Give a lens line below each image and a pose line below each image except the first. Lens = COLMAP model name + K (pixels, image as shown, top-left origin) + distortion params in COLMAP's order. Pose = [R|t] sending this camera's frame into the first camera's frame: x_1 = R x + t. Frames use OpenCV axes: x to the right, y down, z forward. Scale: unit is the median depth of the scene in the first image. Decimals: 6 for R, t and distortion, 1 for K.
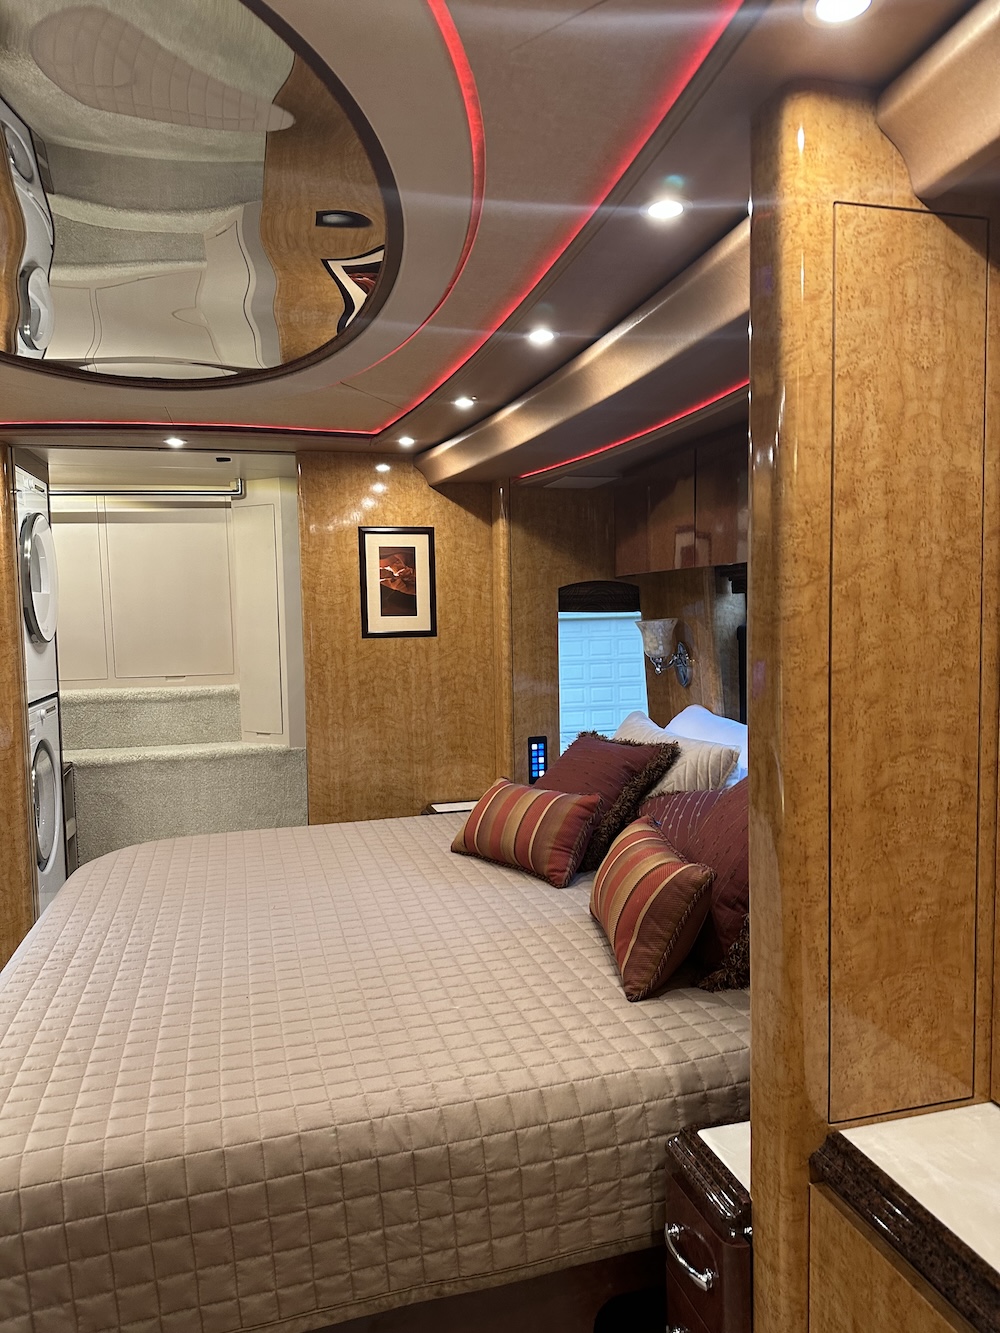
lens RADIAL K [[938.2, 0, 514.5], [0, 938.2, 656.0], [0, 0, 1]] dist [0.014271, -0.020223]
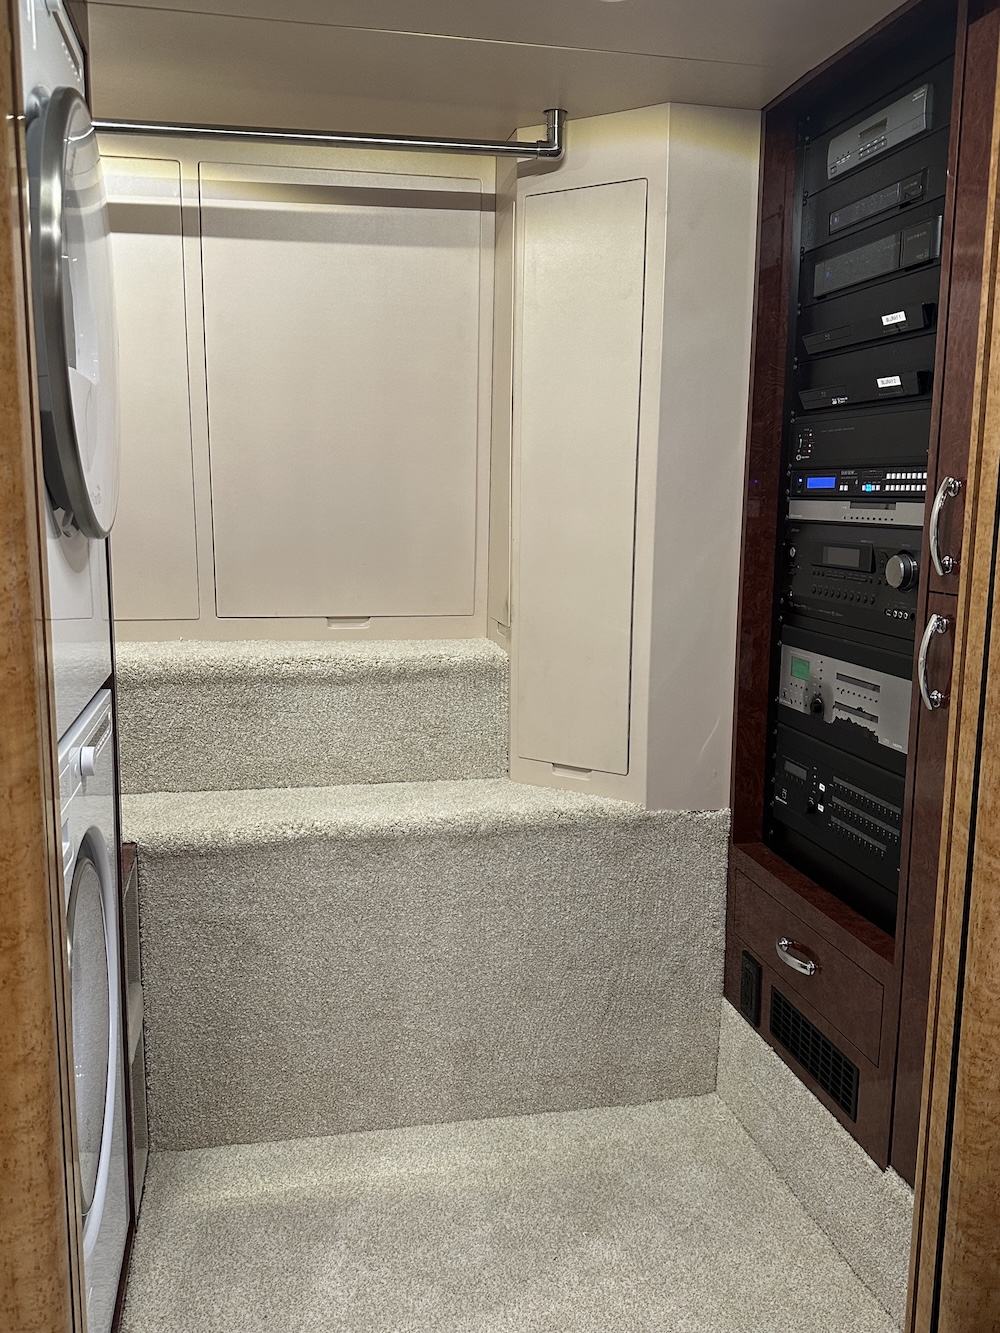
lens RADIAL K [[1167.1, 0, 500.4], [0, 1167.1, 672.5], [0, 0, 1]] dist [0.130873, 0.006080]
pose [[0.998222, 0.044370, -0.039803, -0.341635], [-0.039758, 0.993138, 0.109982, -0.018794], [0.044410, -0.108204, 0.993136, 0.593276]]
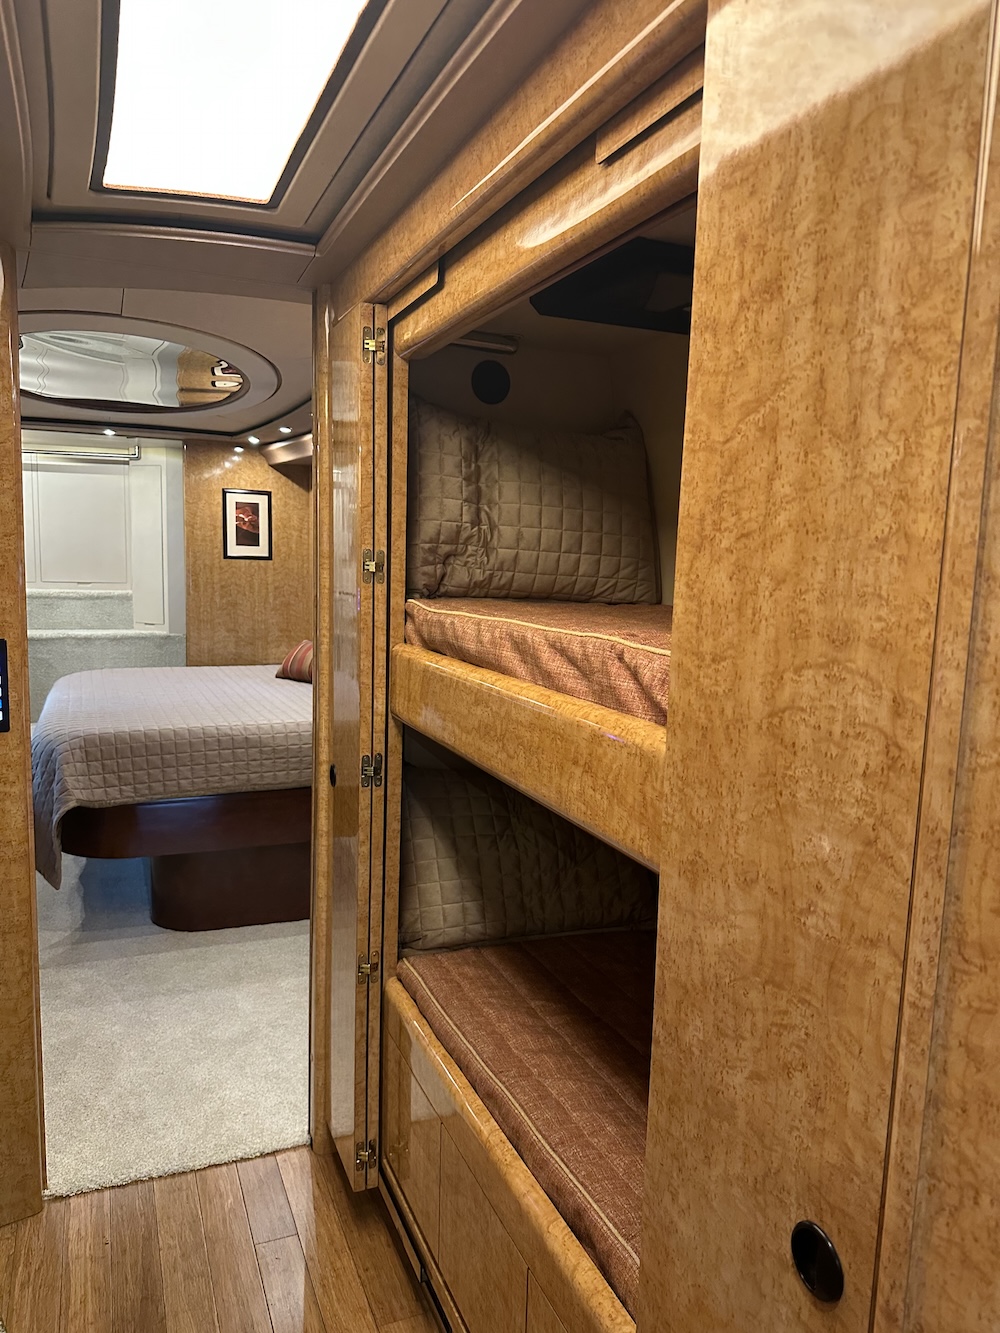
lens RADIAL K [[938.2, 0, 526.7], [0, 938.2, 683.3], [0, 0, 1]] dist [0.014271, -0.020223]
pose [[0.986198, 0.030398, 0.162759, 0.090499], [-0.042256, 0.996659, 0.069897, 0.057504], [-0.160090, -0.075810, 0.984187, -0.655456]]
